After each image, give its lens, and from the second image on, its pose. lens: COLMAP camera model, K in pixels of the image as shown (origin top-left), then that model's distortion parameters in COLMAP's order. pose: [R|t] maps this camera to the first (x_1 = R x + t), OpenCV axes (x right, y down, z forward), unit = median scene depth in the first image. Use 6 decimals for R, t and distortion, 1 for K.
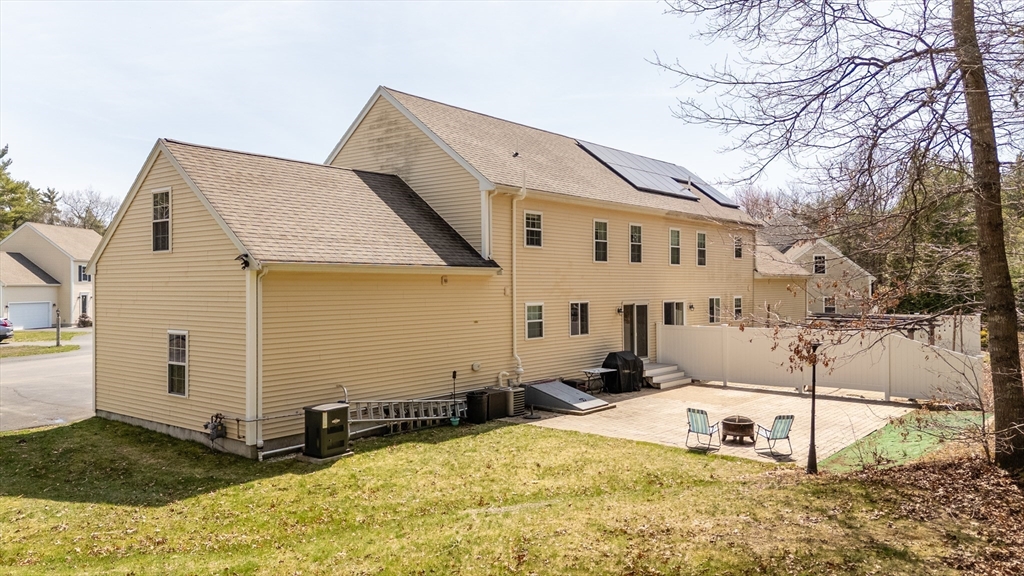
lens RADIAL K [[741.6, 0, 512.0], [0, 741.6, 288.0], [0, 0, 1]] dist [0.093657, -0.088558]
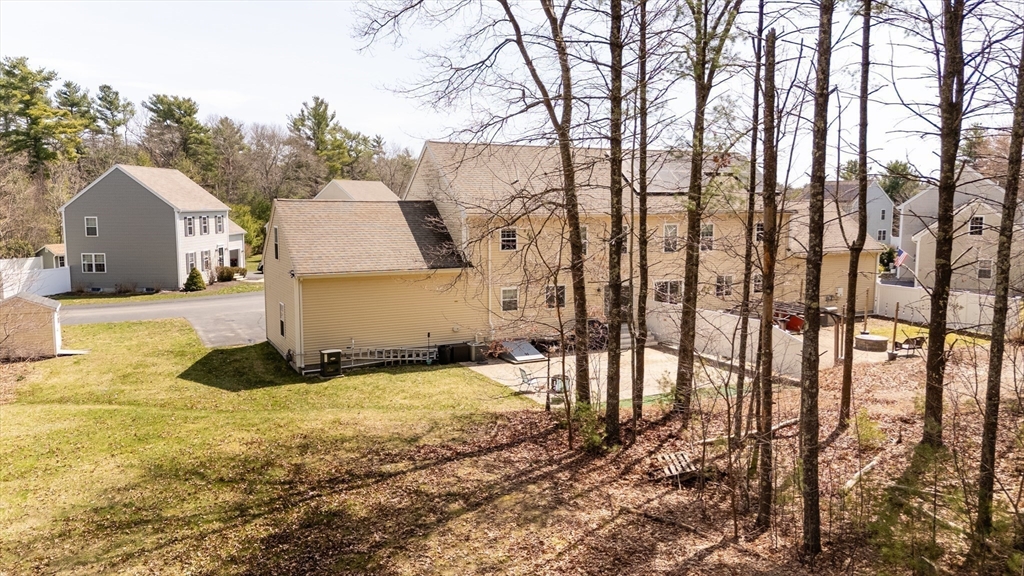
lens RADIAL K [[741.6, 0, 512.0], [0, 741.6, 288.0], [0, 0, 1]] dist [0.093657, -0.088558]
pose [[0.916094, 0.050013, -0.397831, 0.733710], [-0.004657, 0.993451, 0.114166, -0.174627], [0.400936, -0.102734, 0.910328, -0.423070]]
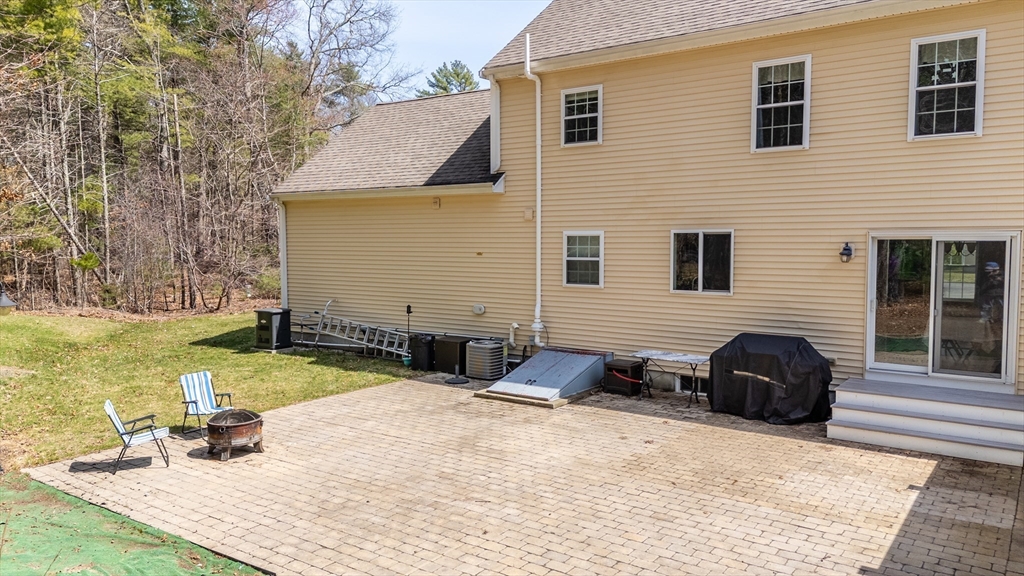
lens RADIAL K [[741.6, 0, 512.0], [0, 741.6, 288.0], [0, 0, 1]] dist [0.093657, -0.088558]
pose [[0.064547, 0.068580, -0.995555, 0.789410], [-0.003293, 0.997645, 0.068510, 0.029571], [0.997909, -0.001143, 0.064621, 1.039954]]
